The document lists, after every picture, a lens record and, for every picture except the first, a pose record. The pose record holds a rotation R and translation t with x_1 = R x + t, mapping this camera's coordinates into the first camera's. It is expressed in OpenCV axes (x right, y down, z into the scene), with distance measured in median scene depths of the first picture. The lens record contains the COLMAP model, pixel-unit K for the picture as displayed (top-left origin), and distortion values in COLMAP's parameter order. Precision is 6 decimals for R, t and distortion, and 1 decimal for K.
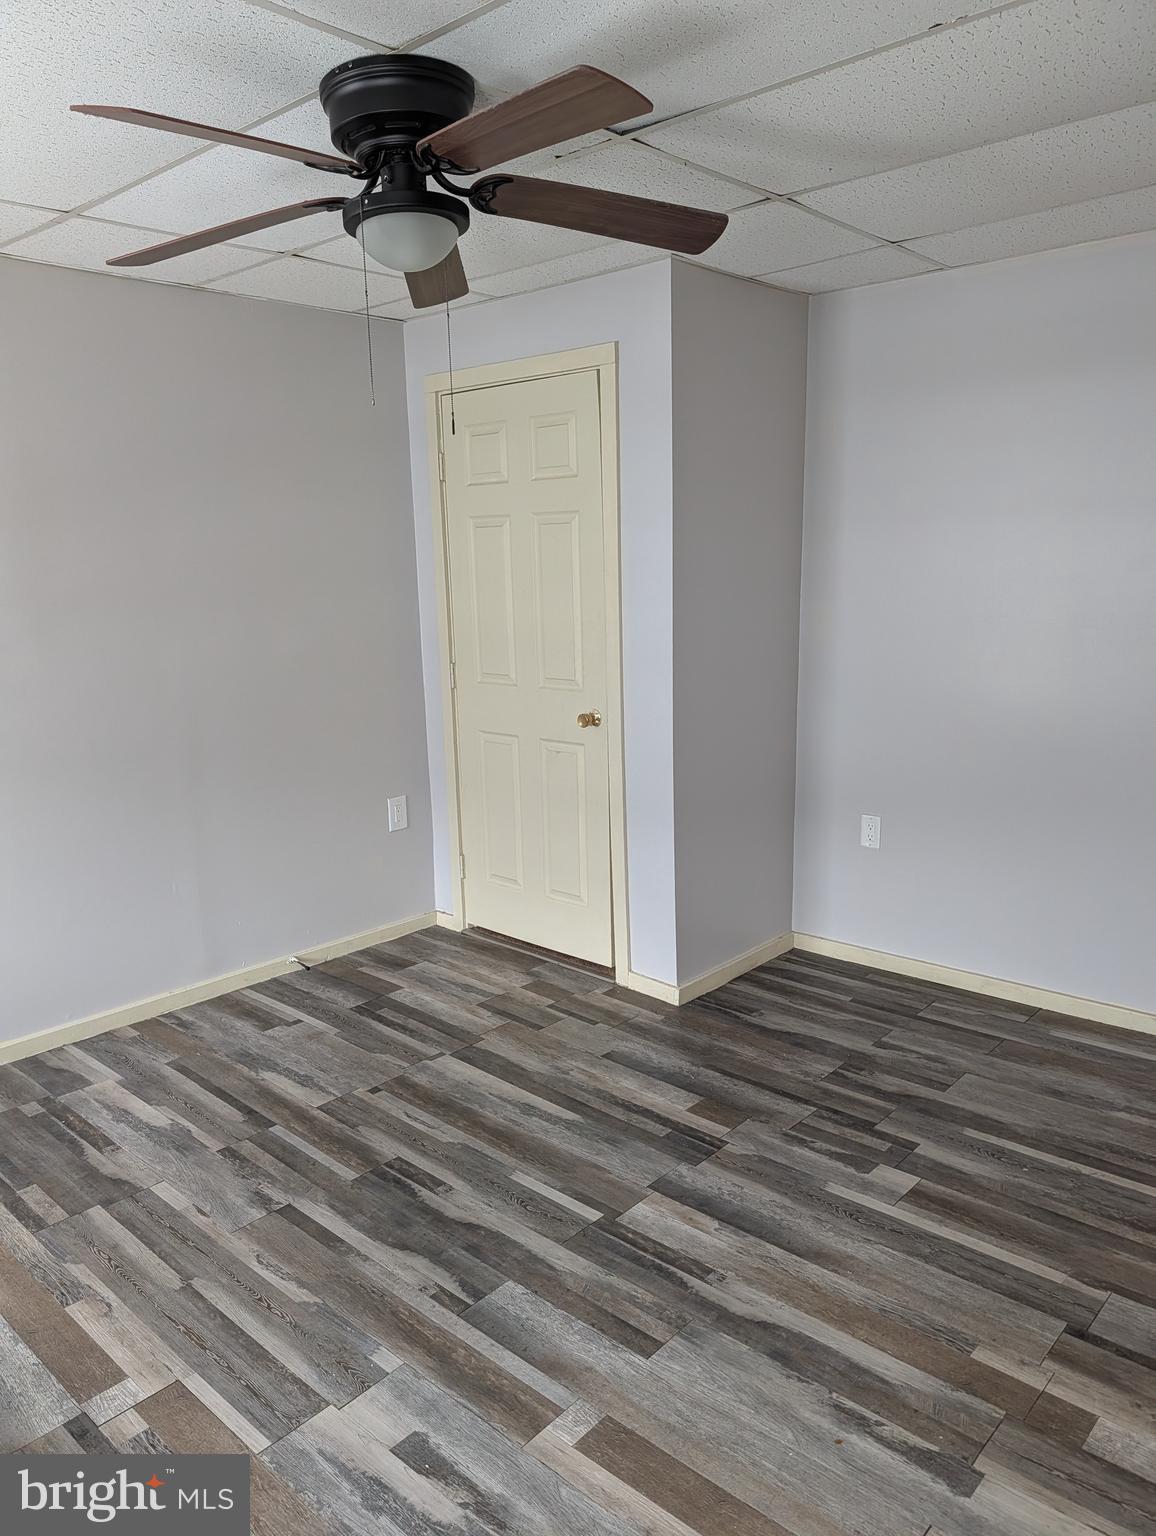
lens RADIAL K [[1103.8, 0, 577.1], [0, 1103.8, 767.4], [0, 0, 1]] dist [0.038652, -0.030362]
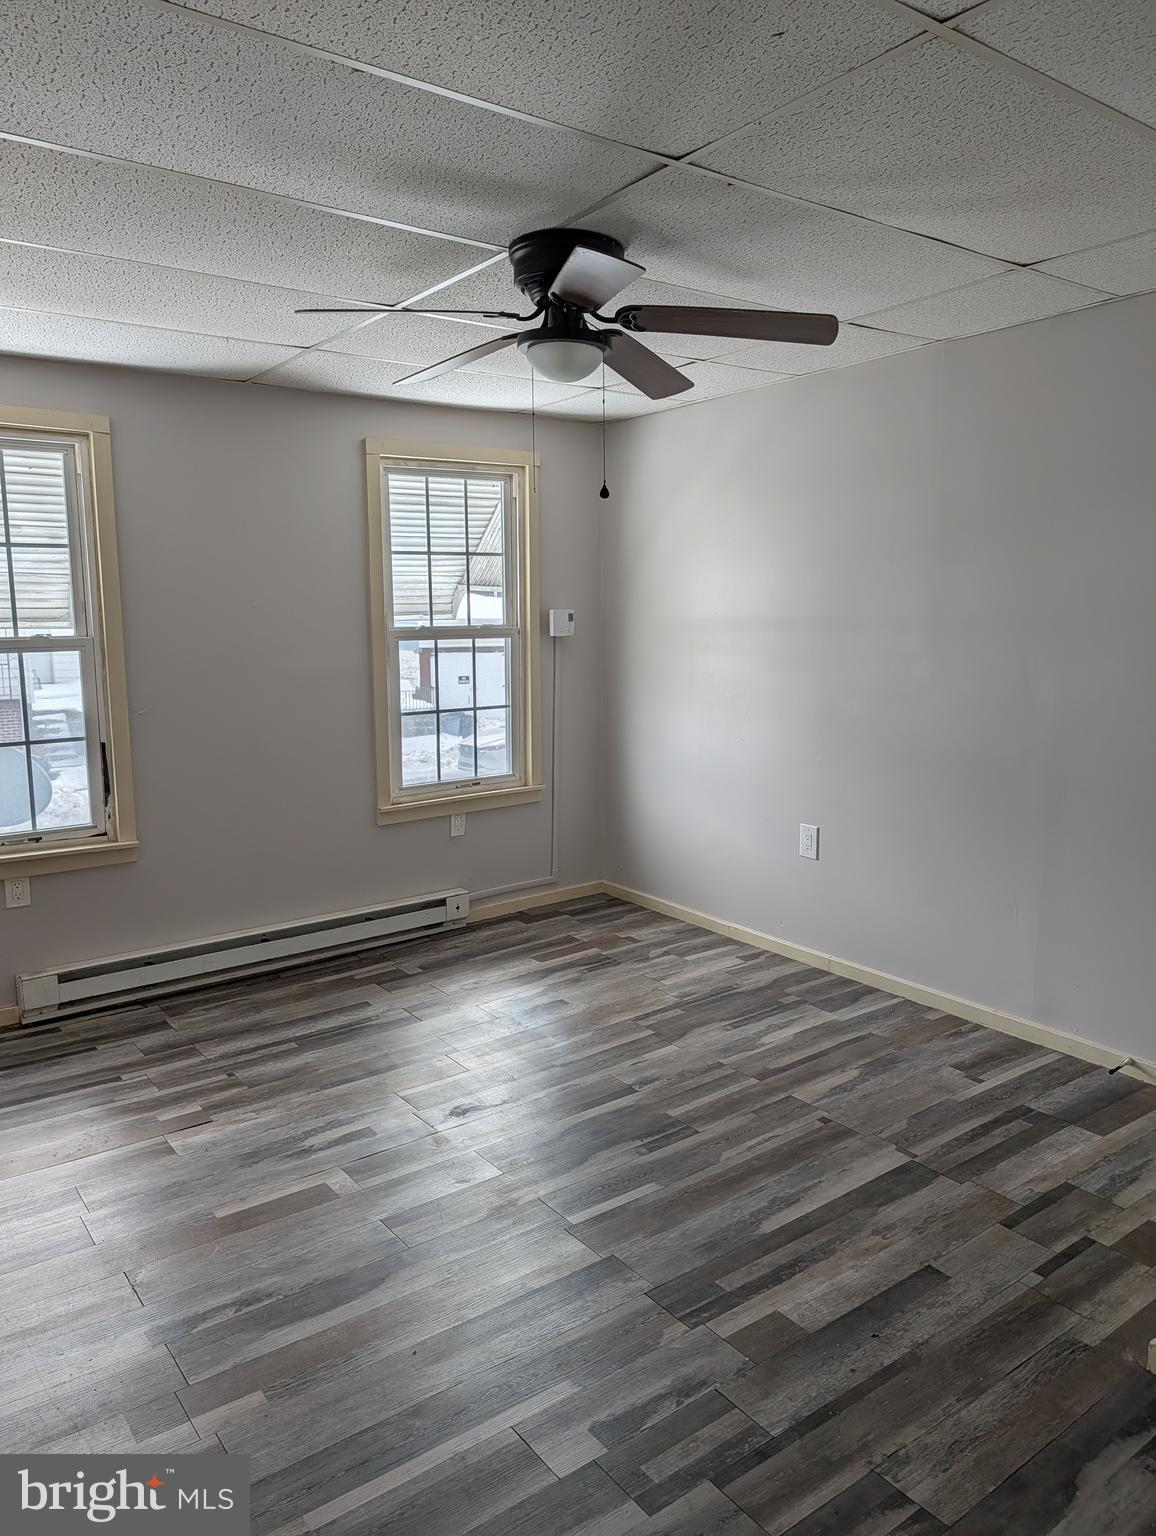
lens RADIAL K [[1103.8, 0, 577.7], [0, 1103.8, 769.1], [0, 0, 1]] dist [0.038652, -0.030362]
pose [[-0.193698, 0.168673, -0.966452, 0.784695], [-0.166741, 0.965117, 0.201859, -0.185317], [0.966788, 0.200247, -0.158816, 0.874798]]
